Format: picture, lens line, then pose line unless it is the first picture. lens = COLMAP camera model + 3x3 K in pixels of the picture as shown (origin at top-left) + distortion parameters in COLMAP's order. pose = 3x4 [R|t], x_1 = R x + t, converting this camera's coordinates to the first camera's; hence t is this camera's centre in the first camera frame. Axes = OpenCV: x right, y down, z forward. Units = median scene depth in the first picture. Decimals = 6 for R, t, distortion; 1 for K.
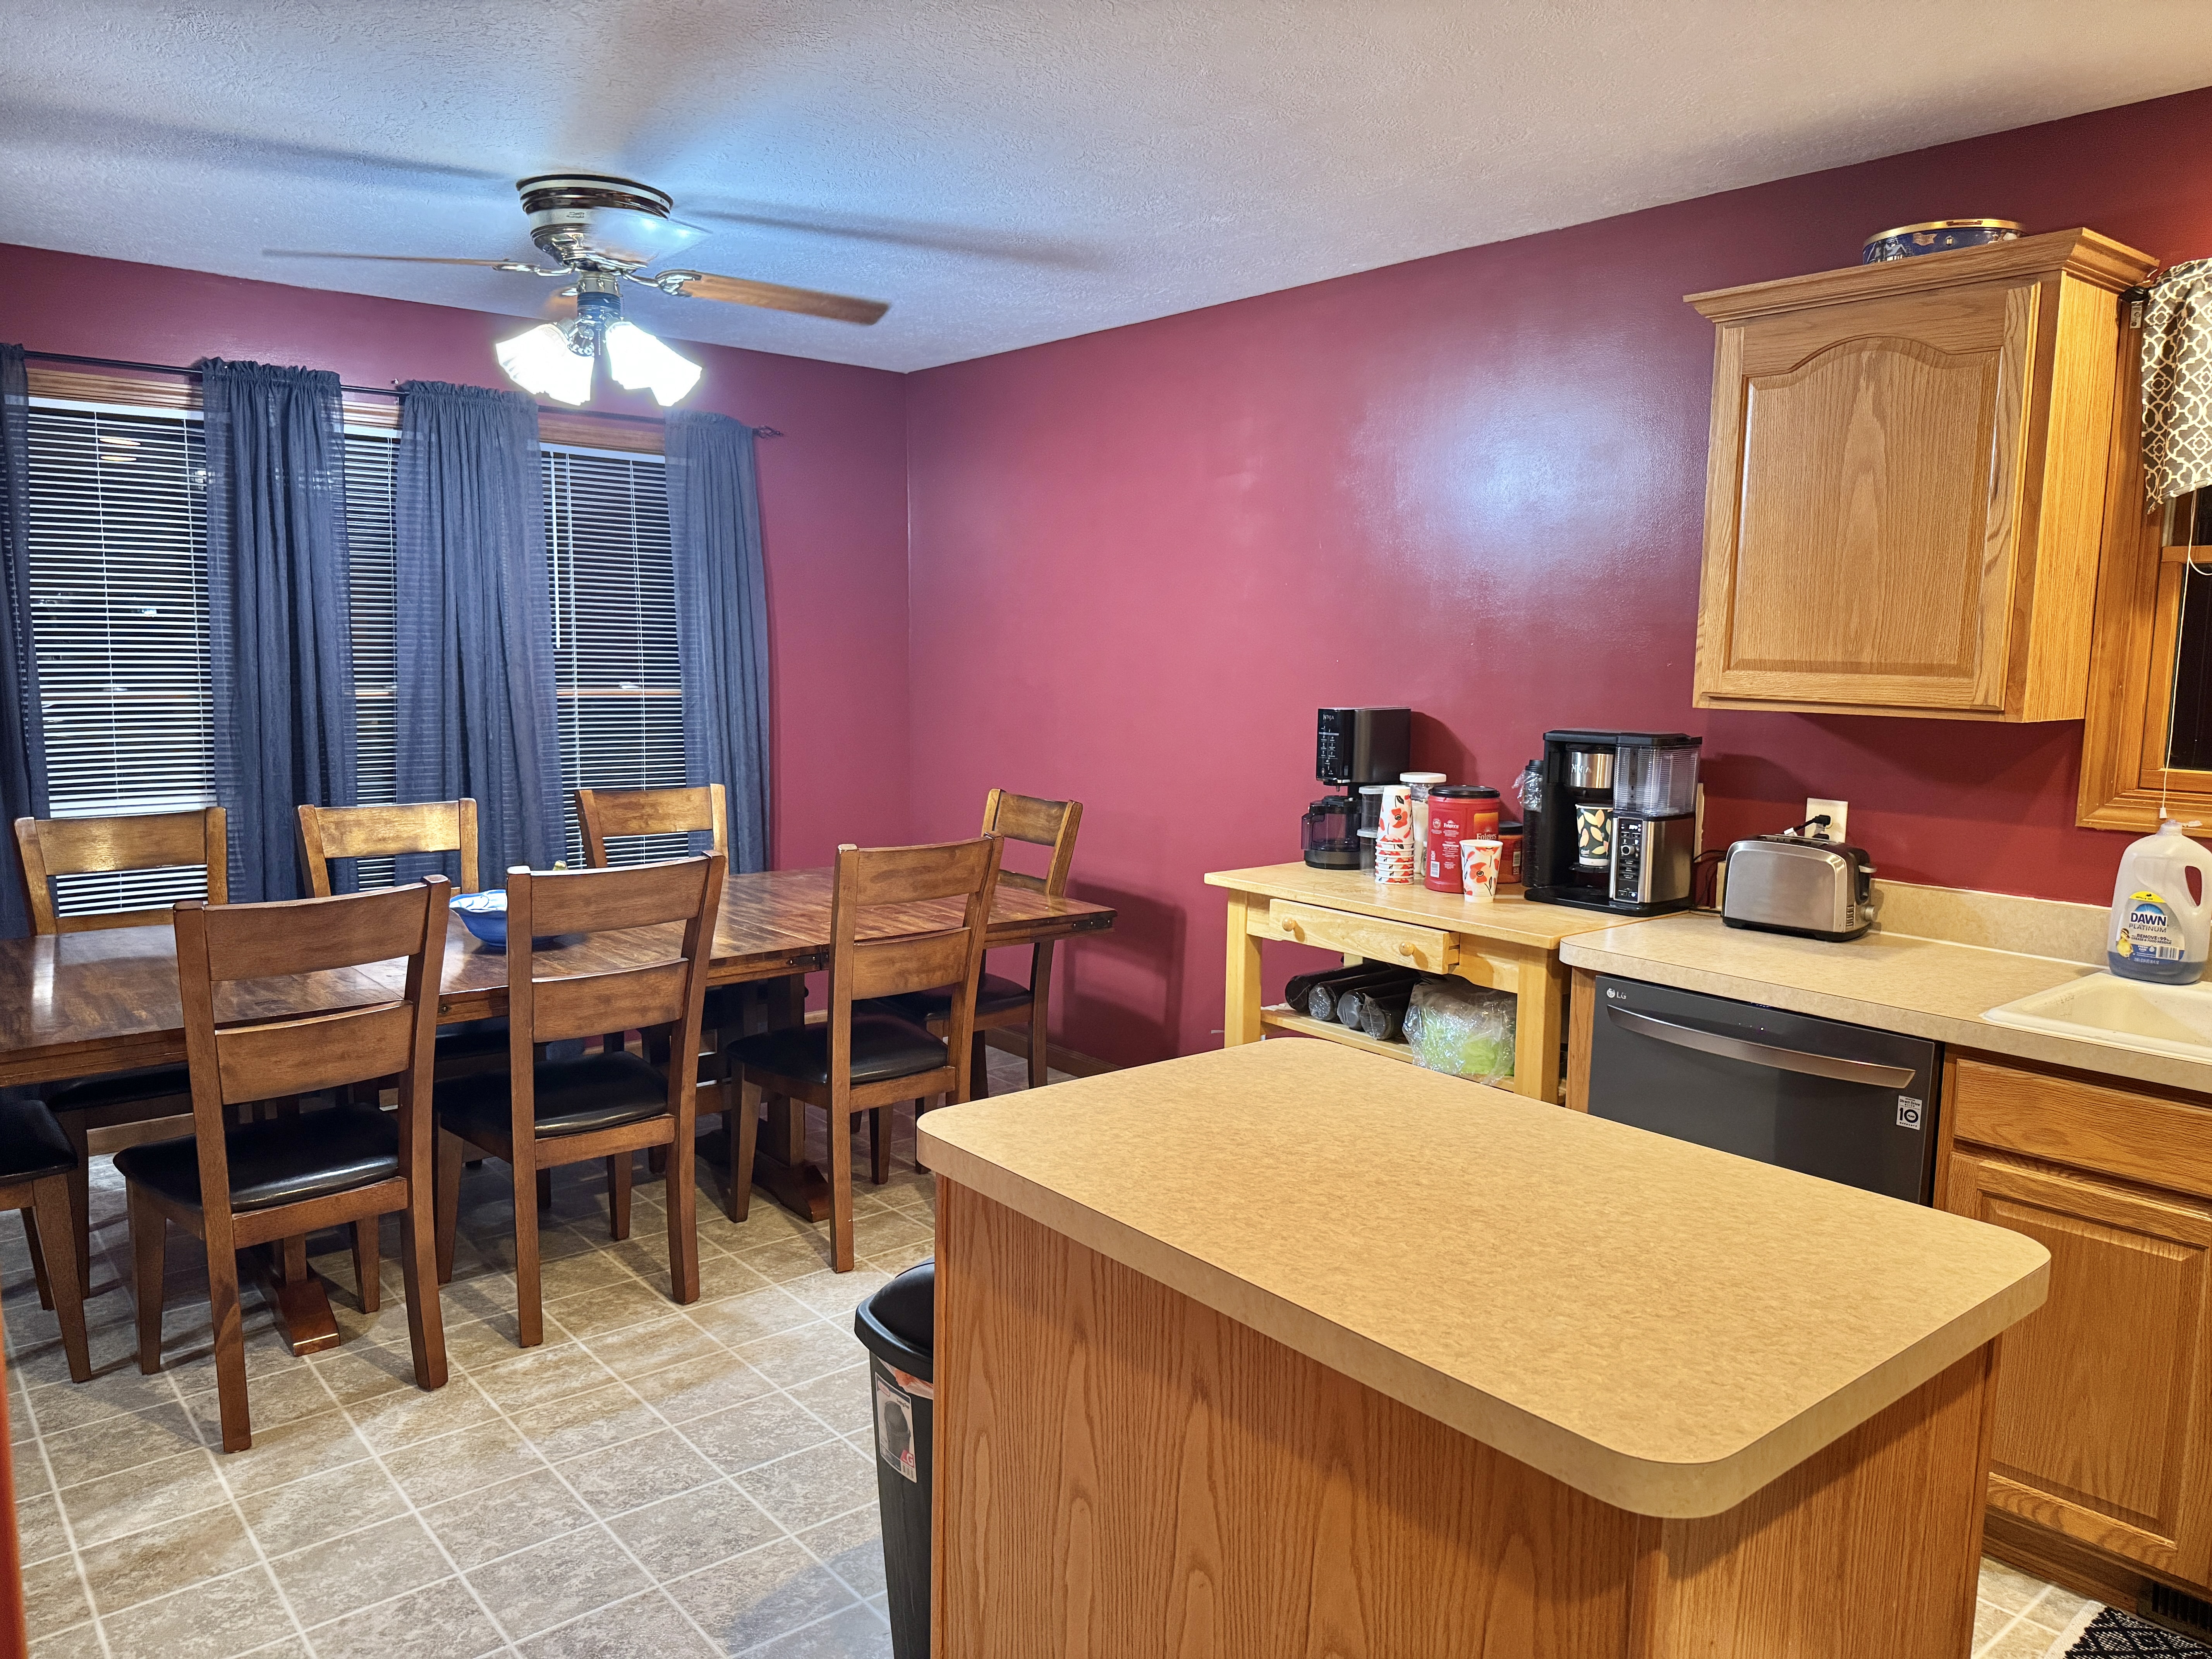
lens RADIAL K [[1558.4, 0, 1102.2], [0, 1558.4, 830.6], [0, 0, 1]] dist [0.069951, -0.087392]
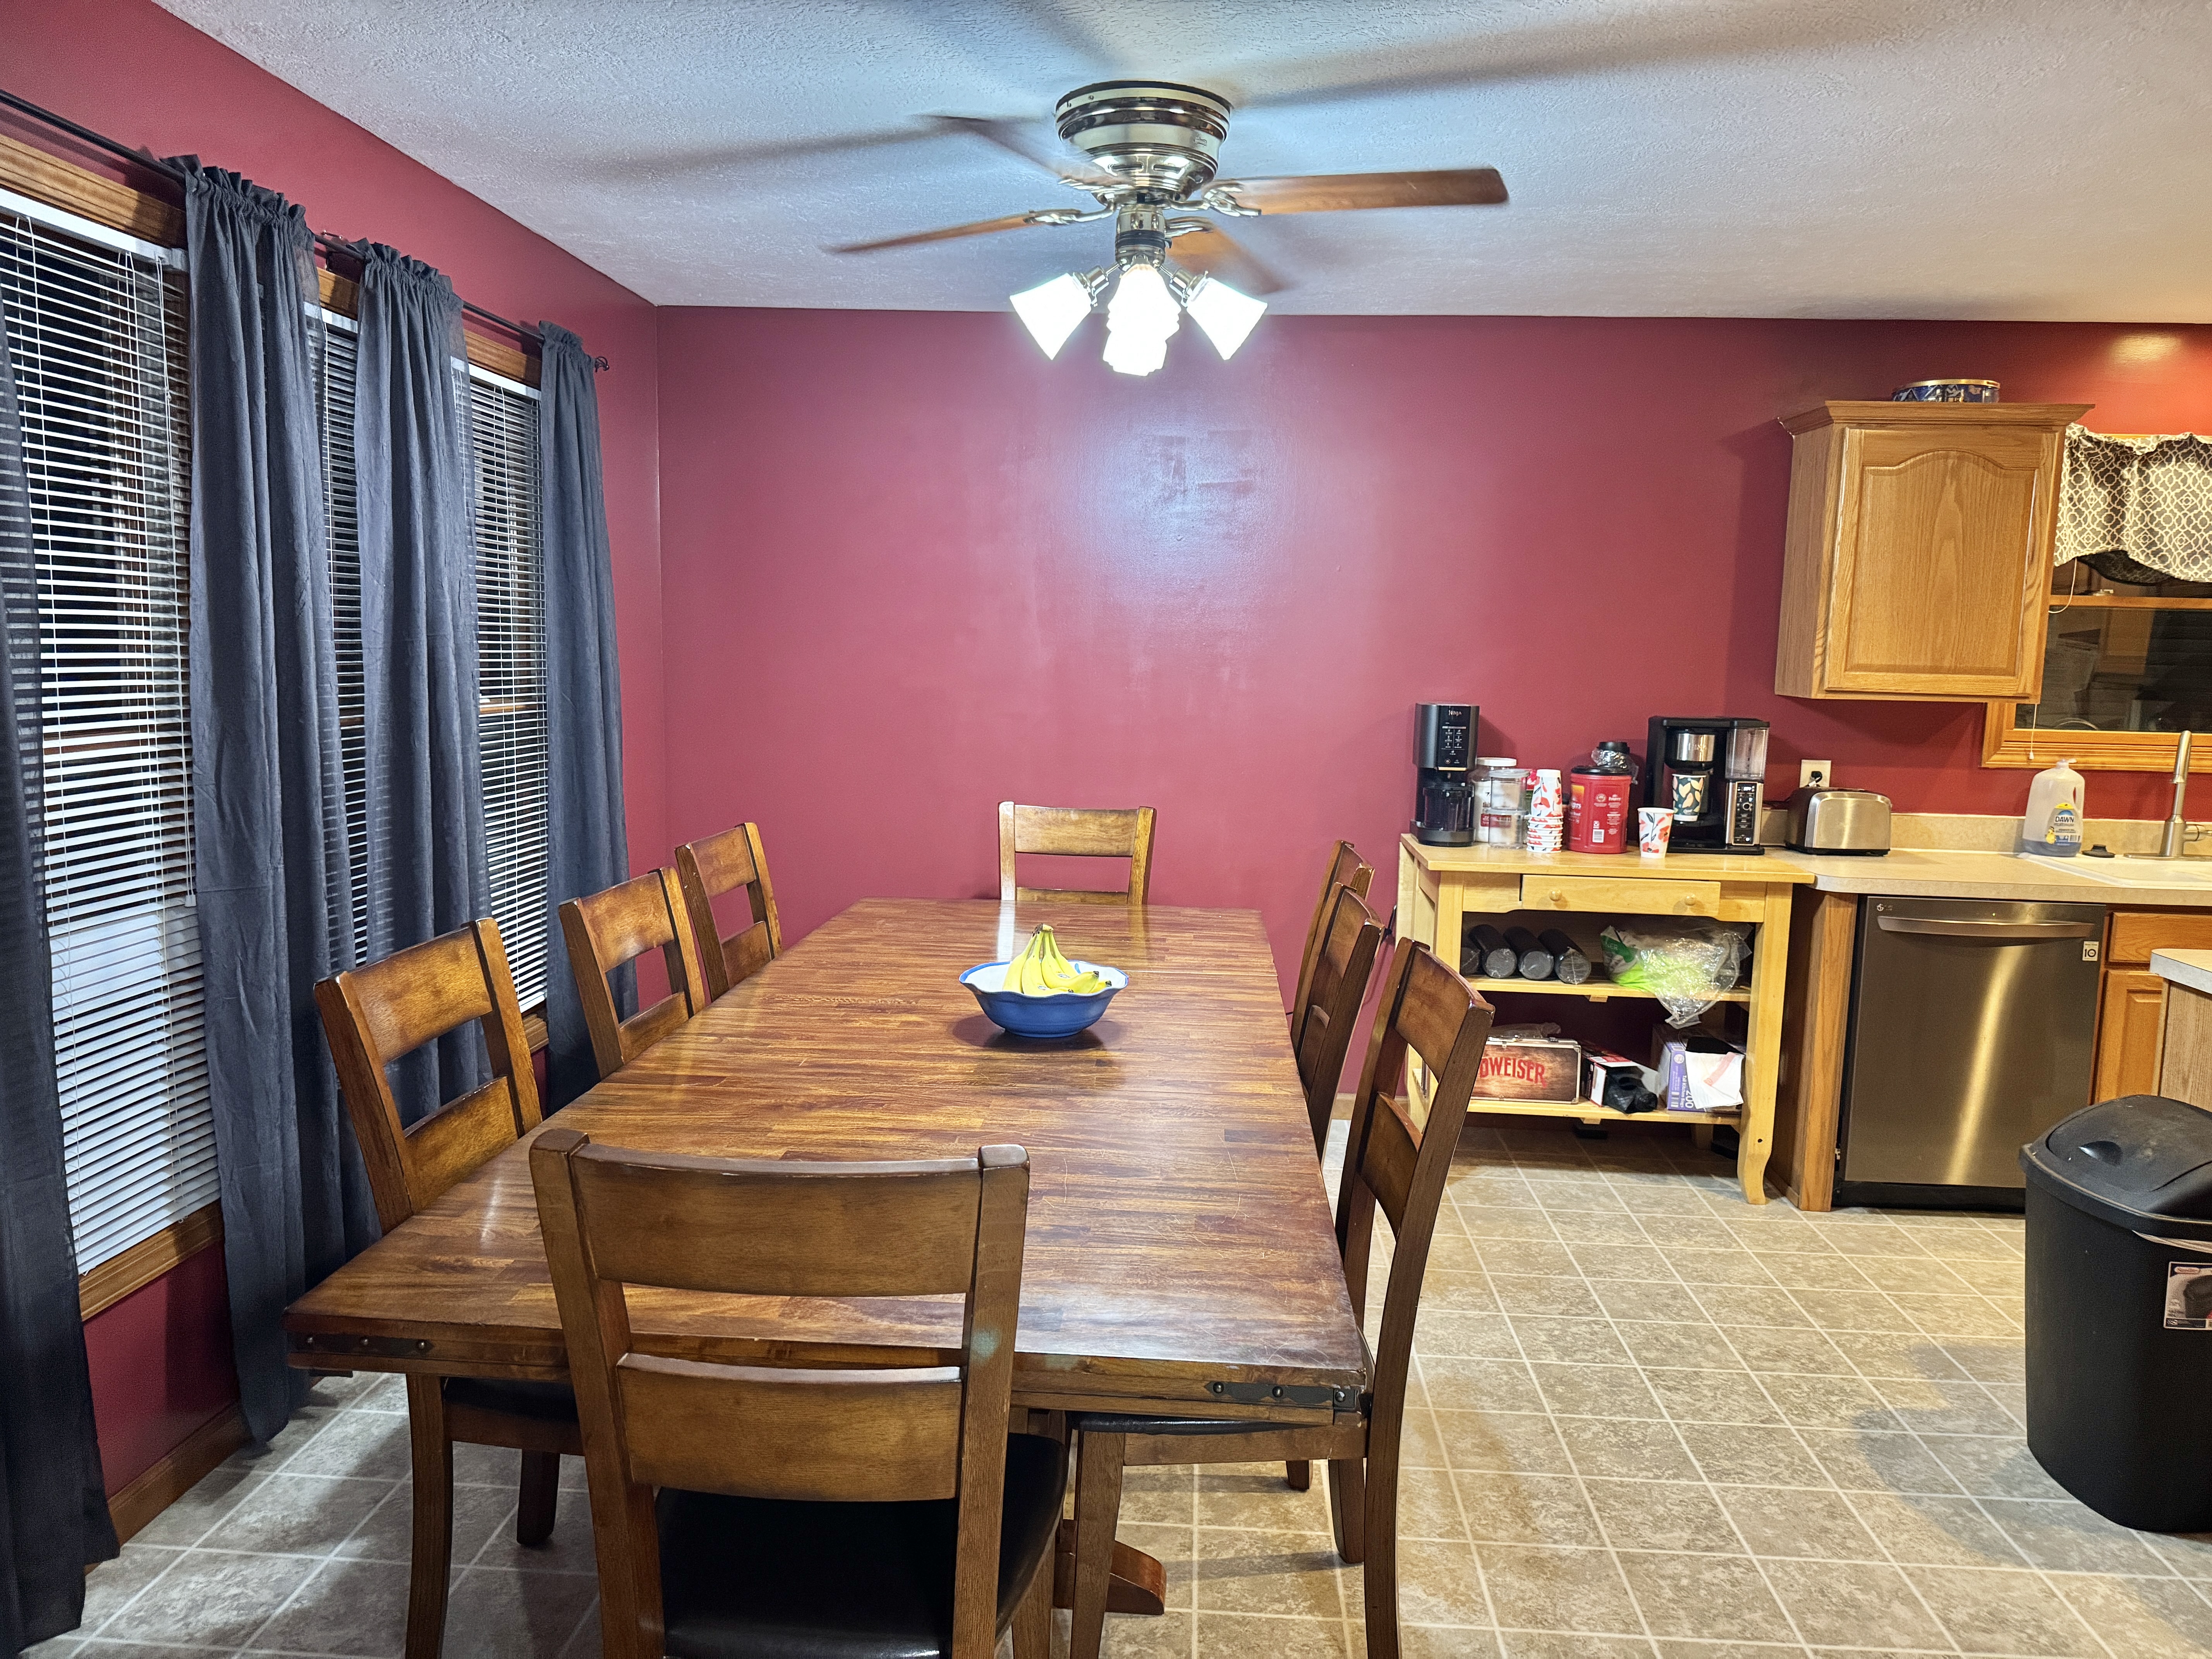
lens RADIAL K [[1558.4, 0, 1112.6], [0, 1558.4, 817.7], [0, 0, 1]] dist [0.069951, -0.087392]
pose [[0.682503, -0.081945, 0.726274, -1.169353], [0.075274, 0.996292, 0.041673, -0.085995], [-0.726996, 0.026228, 0.686141, 0.554392]]
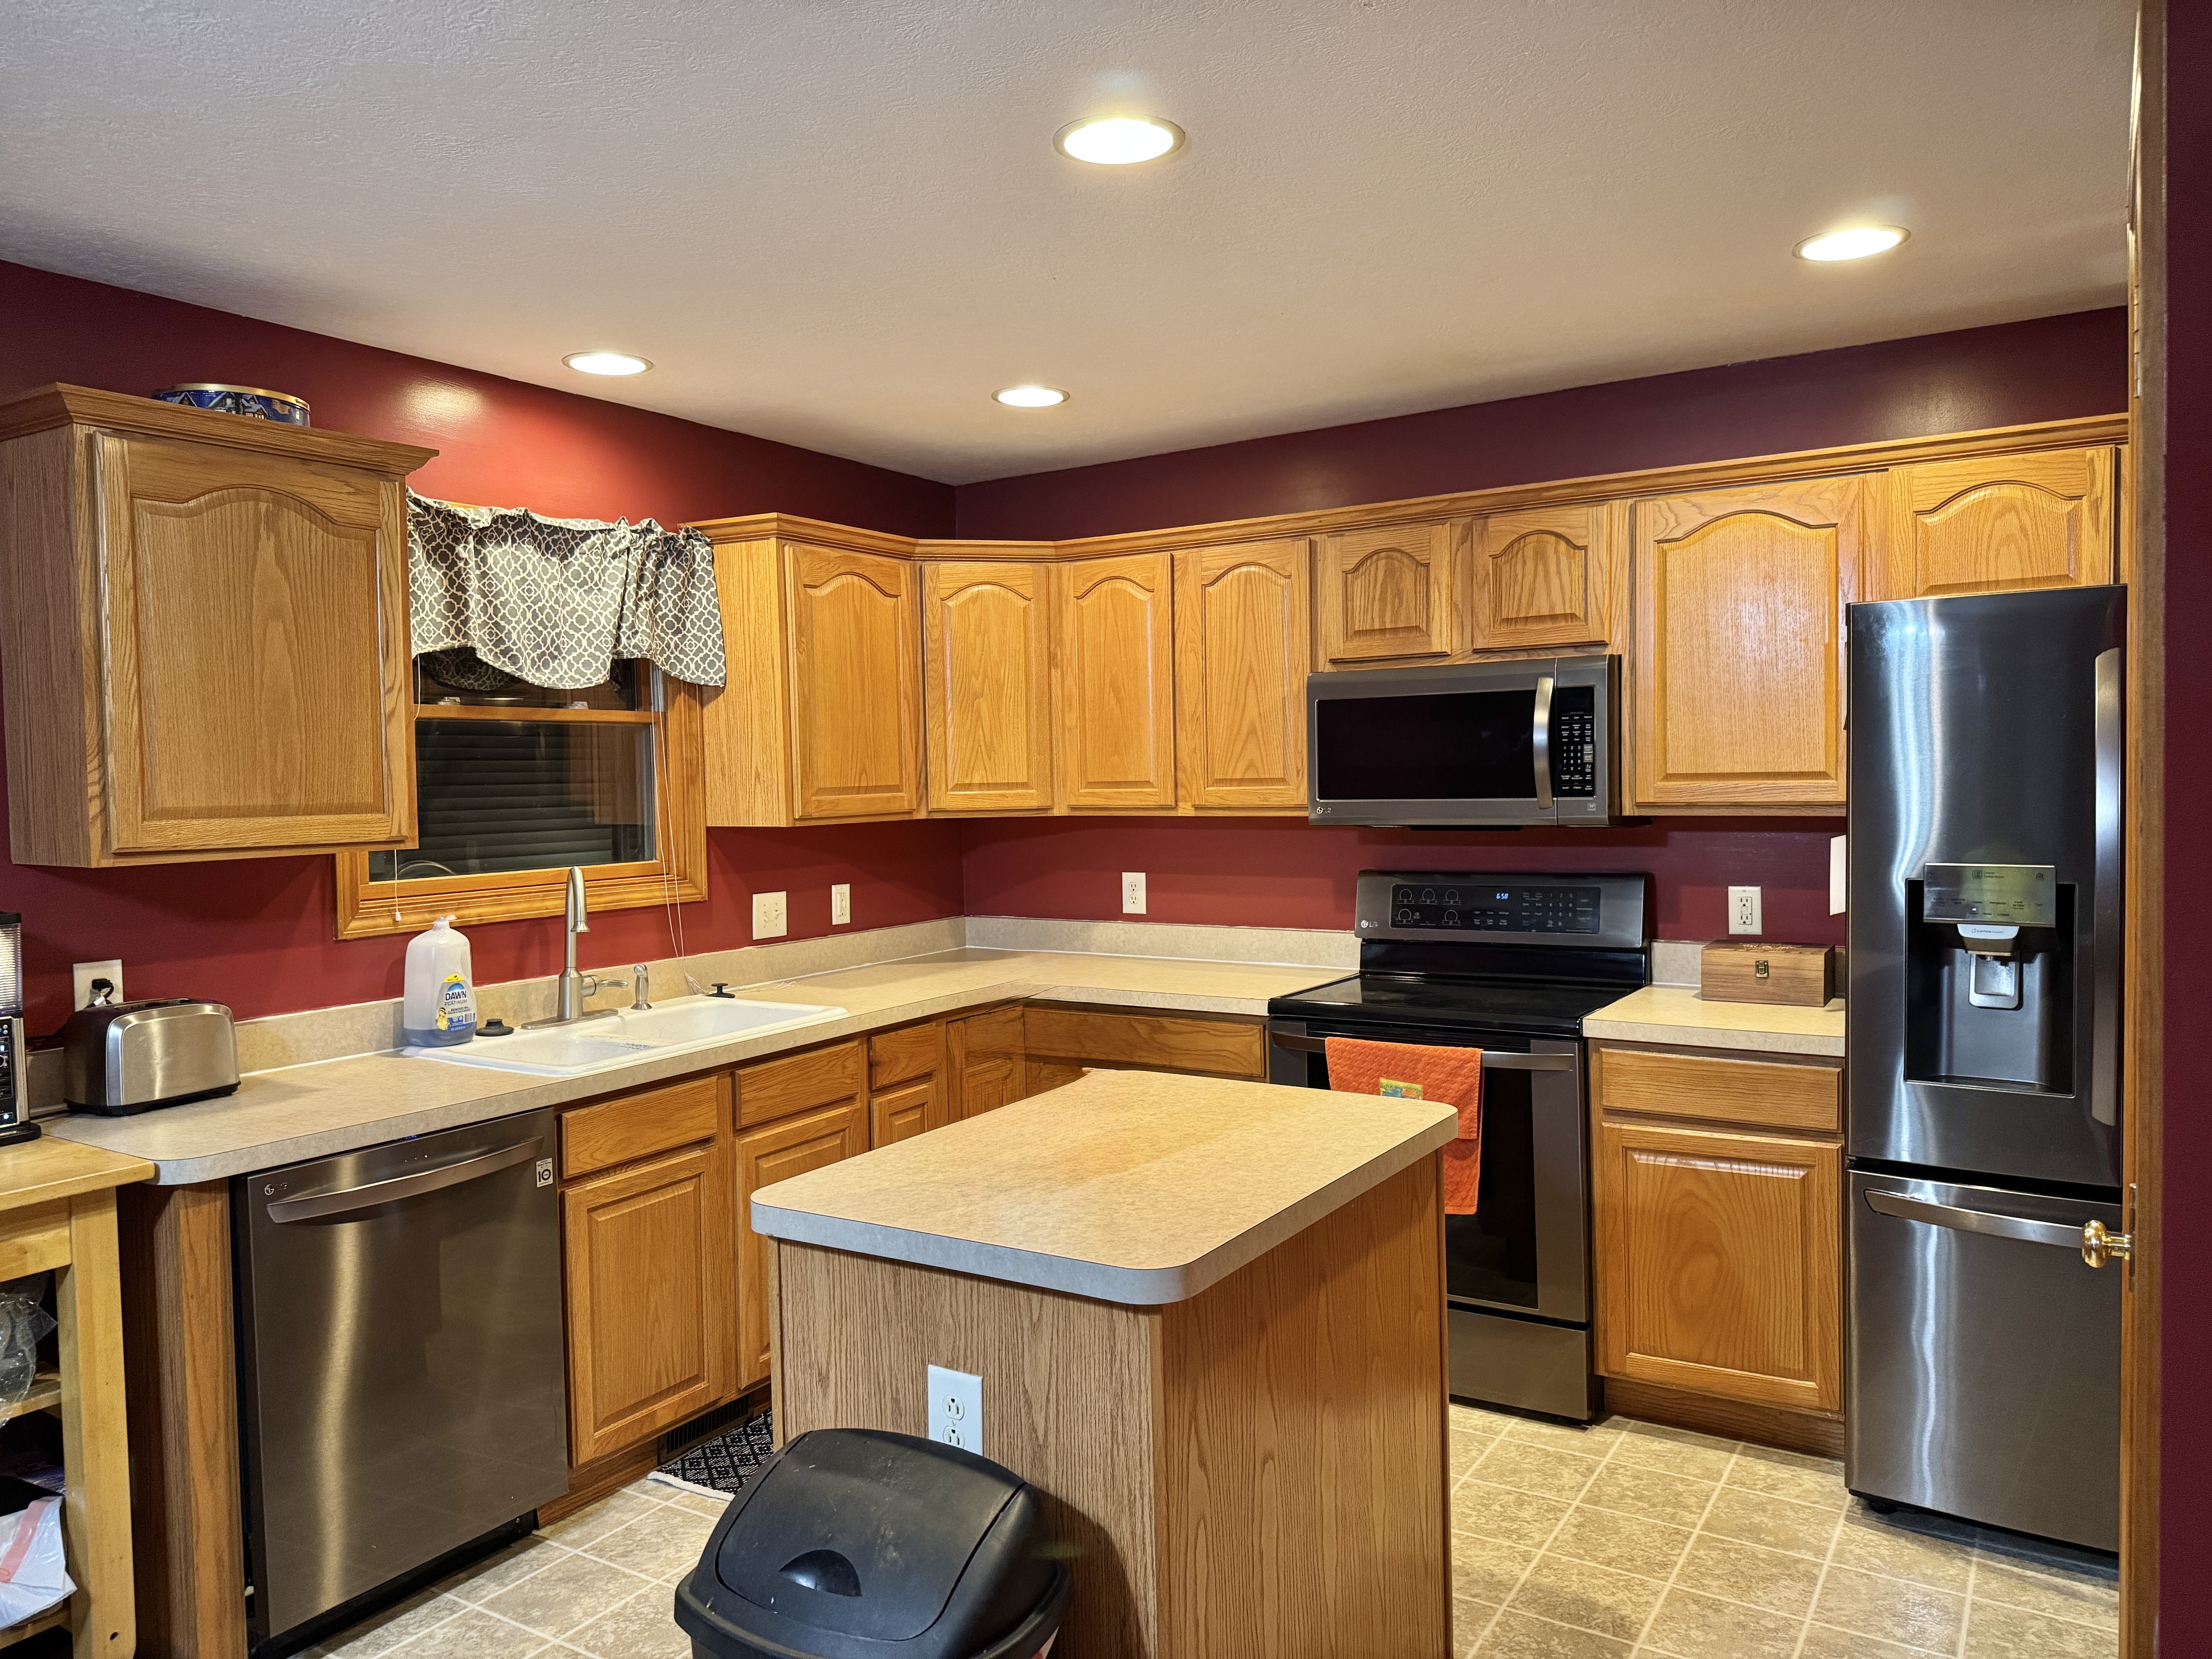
lens RADIAL K [[1558.4, 0, 1108.2], [0, 1558.4, 830.1], [0, 0, 1]] dist [0.069951, -0.087392]
pose [[-0.308583, -0.047192, 0.950026, -0.657433], [0.131156, 0.987117, 0.091636, -0.115741], [-0.942112, 0.152879, -0.298418, 0.816858]]
